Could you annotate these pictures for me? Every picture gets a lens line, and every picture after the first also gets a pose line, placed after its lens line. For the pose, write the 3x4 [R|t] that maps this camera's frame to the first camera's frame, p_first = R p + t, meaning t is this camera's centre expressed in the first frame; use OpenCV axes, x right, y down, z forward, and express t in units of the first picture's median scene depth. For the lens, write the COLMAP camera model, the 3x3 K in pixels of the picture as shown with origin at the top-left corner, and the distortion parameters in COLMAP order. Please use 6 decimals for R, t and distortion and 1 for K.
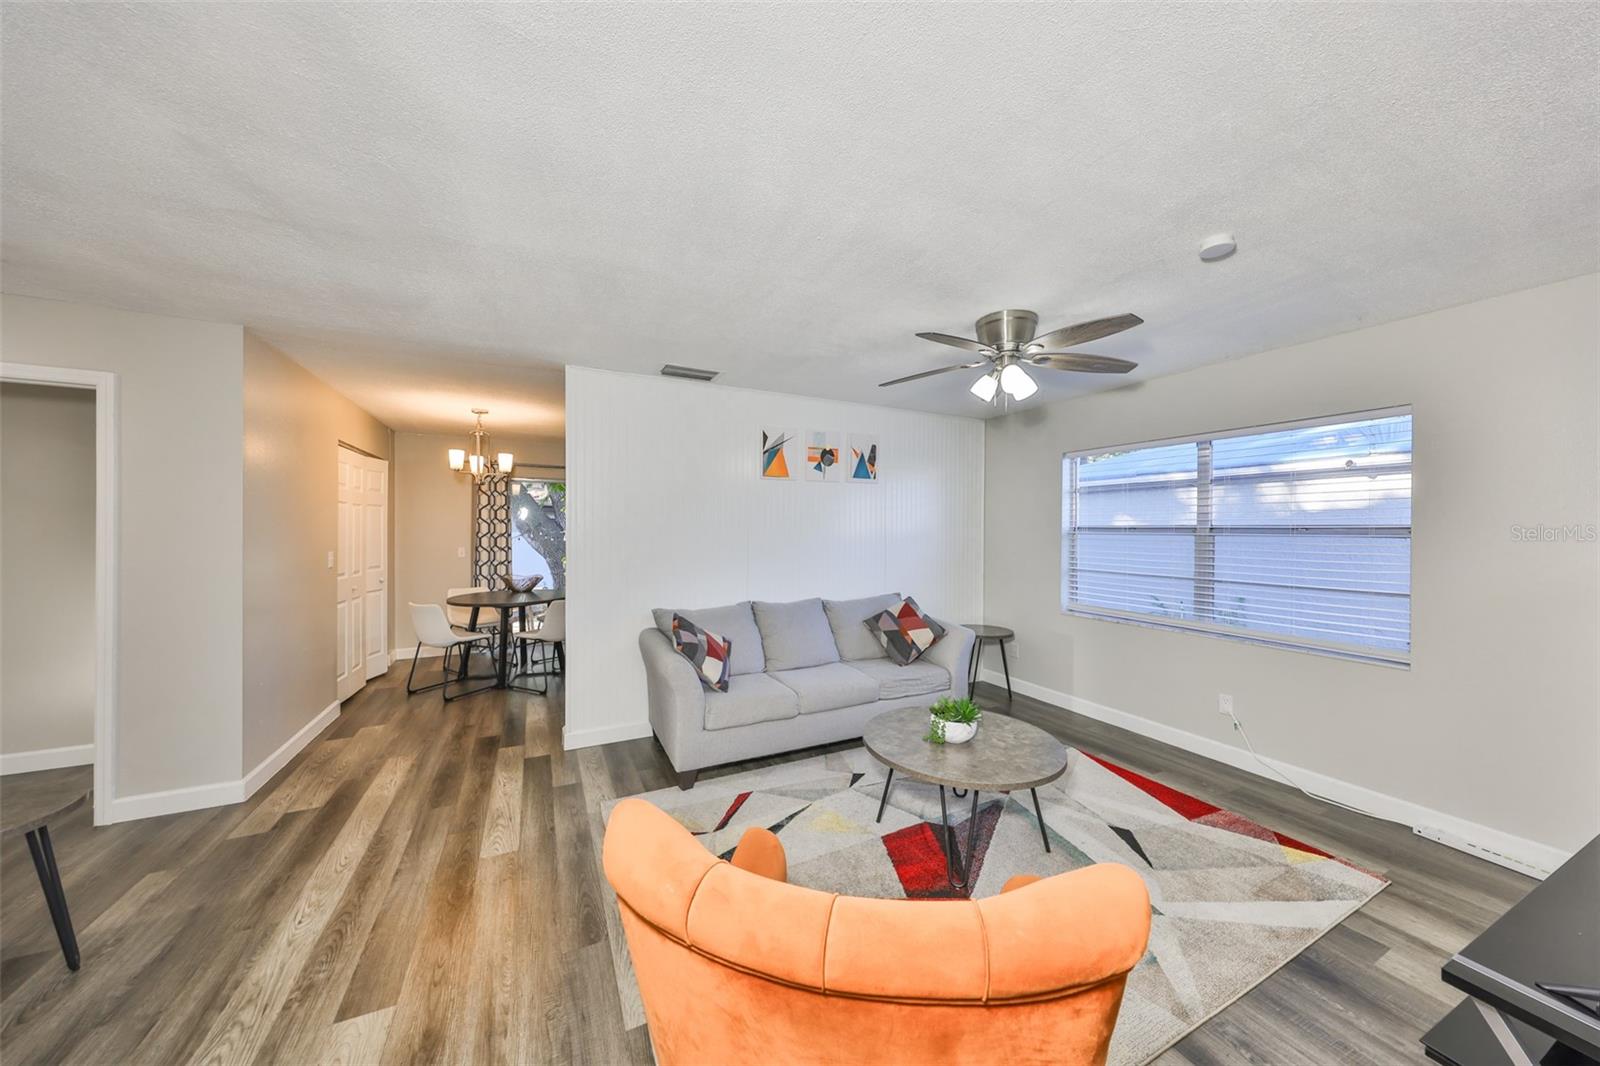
lens RADIAL K [[526.1, 0, 799.5], [0, 526.1, 532.0], [0, 0, 1]] dist [0.002705, 0.000093]
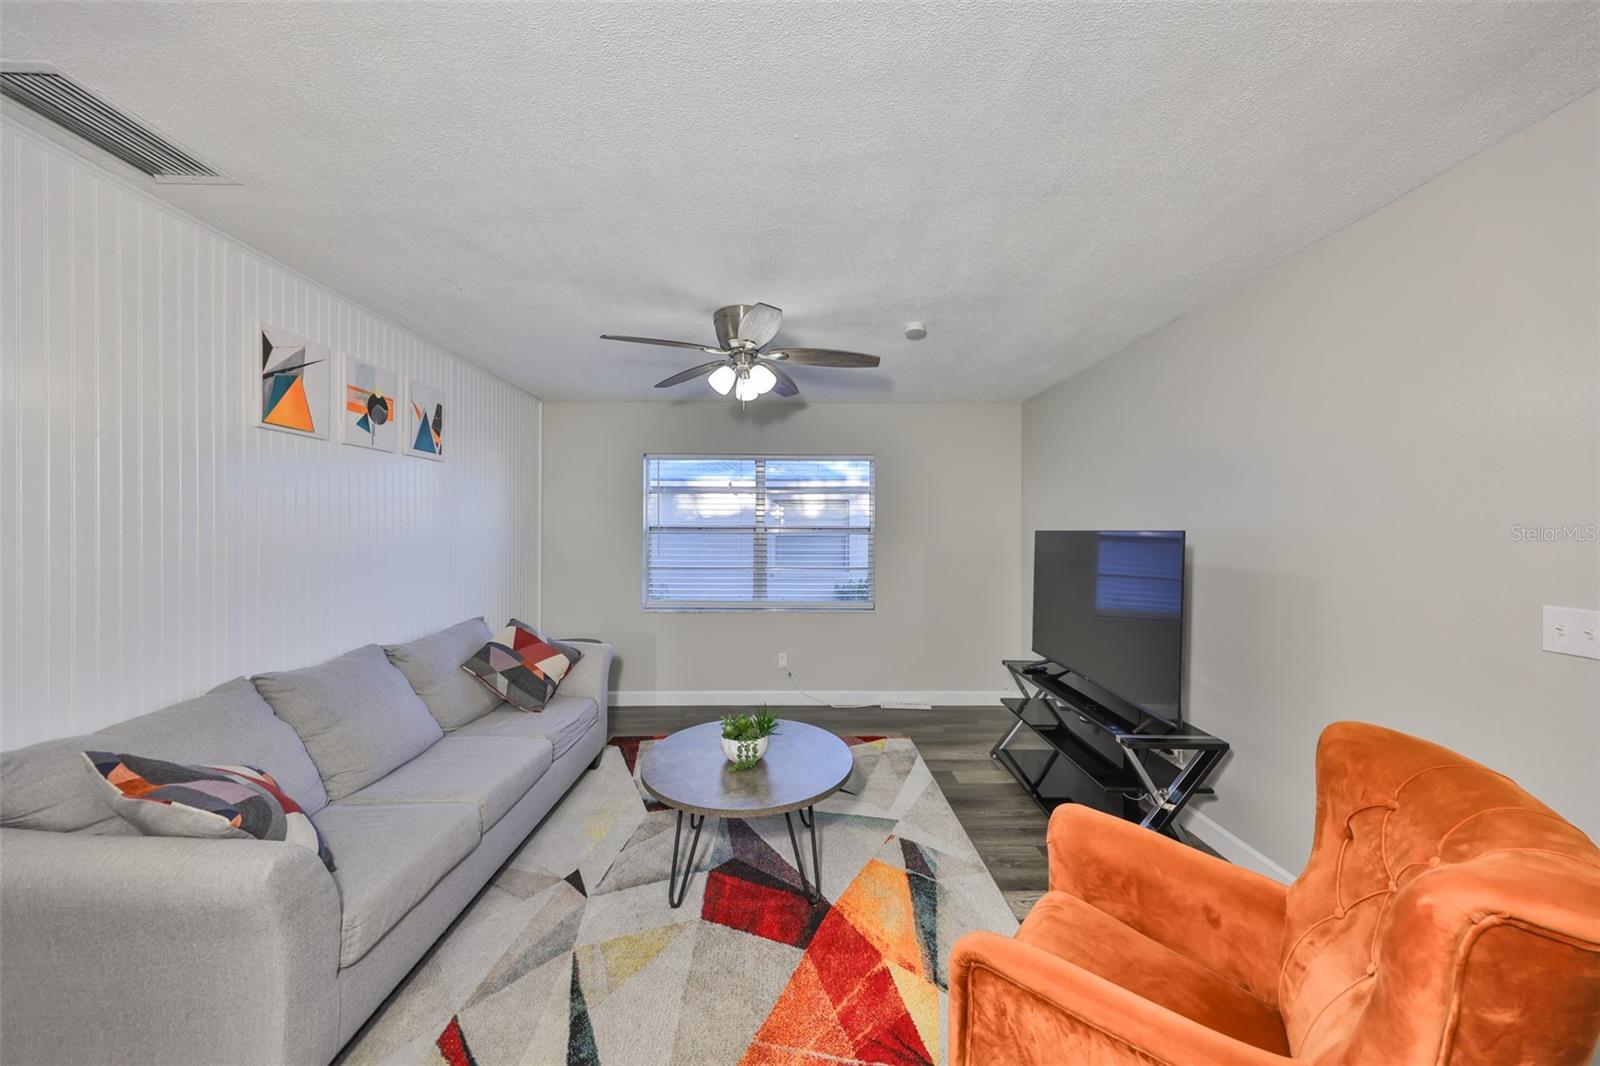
lens RADIAL K [[527.1, 0, 794.8], [0, 527.1, 532.2], [0, 0, 1]] dist [0.000742, 0.000007]
pose [[0.436860, -0.003865, 0.899521, -0.279282], [0.005032, 0.999986, 0.001852, 0.000267], [-0.899515, 0.003718, 0.436873, 0.300835]]
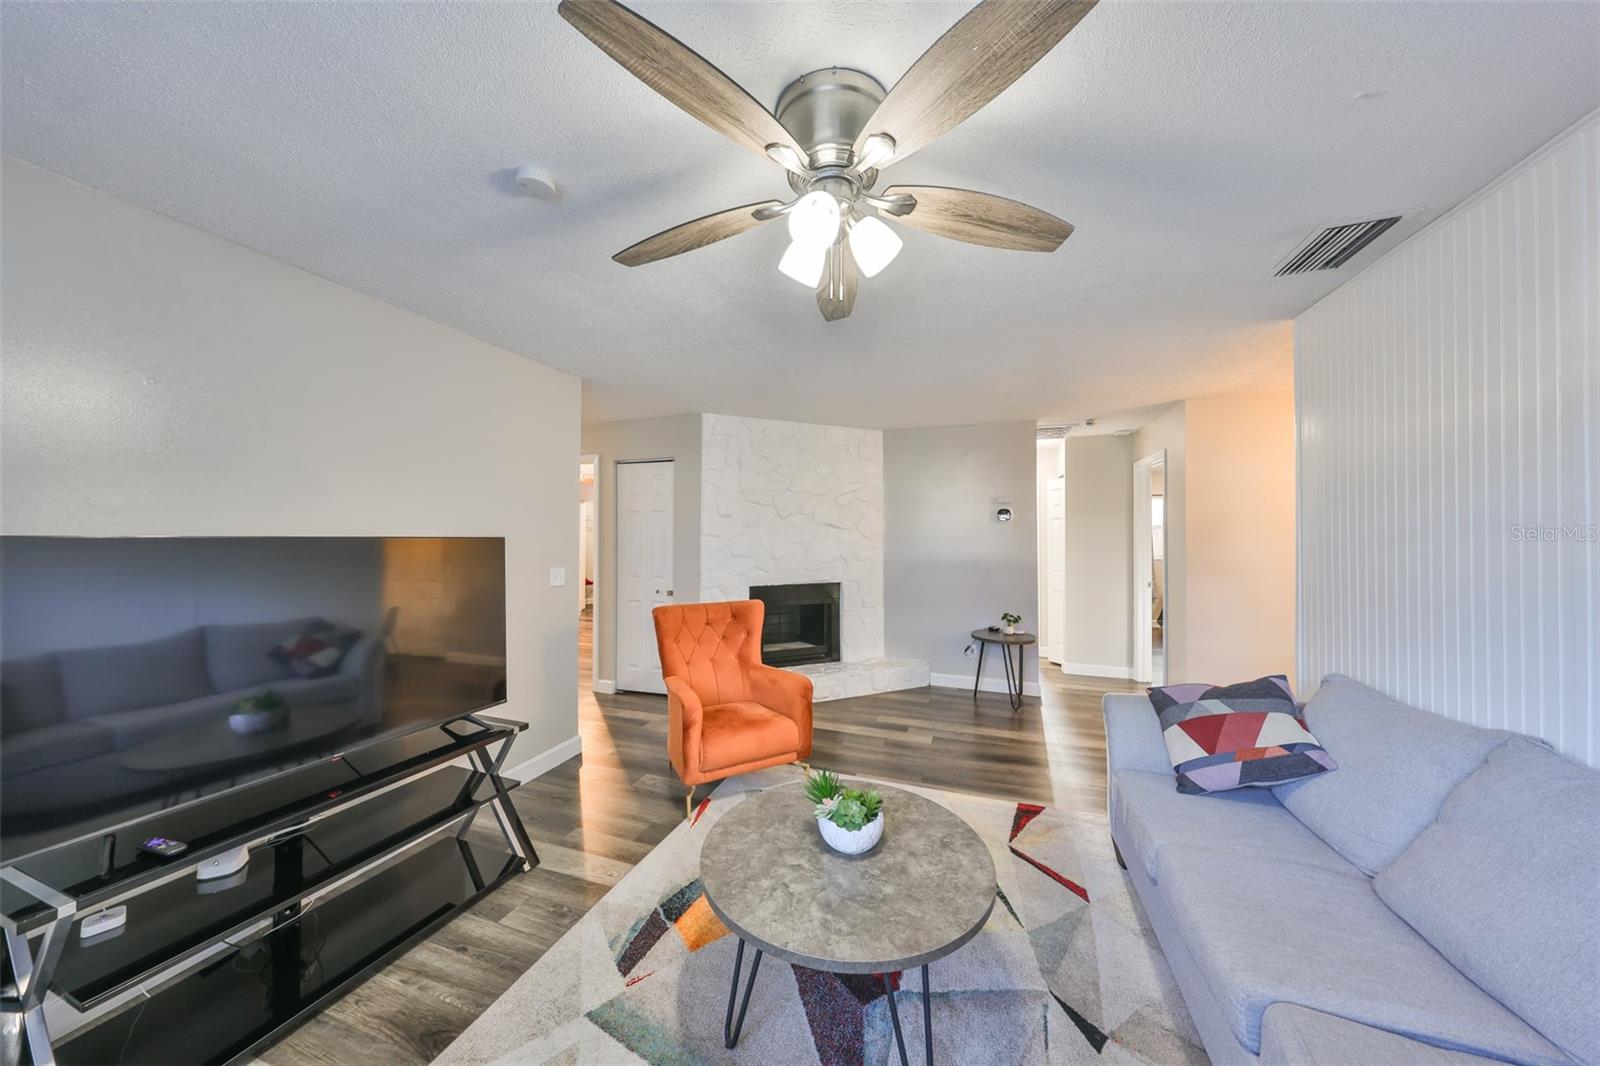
lens RADIAL K [[521.0, 0, 788.3], [0, 521.0, 532.4], [0, 0, 1]] dist [0.005194, 0.000035]
pose [[-0.727942, -0.009414, -0.685574, 0.469754], [-0.006284, 0.999955, -0.007059, -0.001913], [0.685610, -0.000831, -0.727969, 0.825539]]
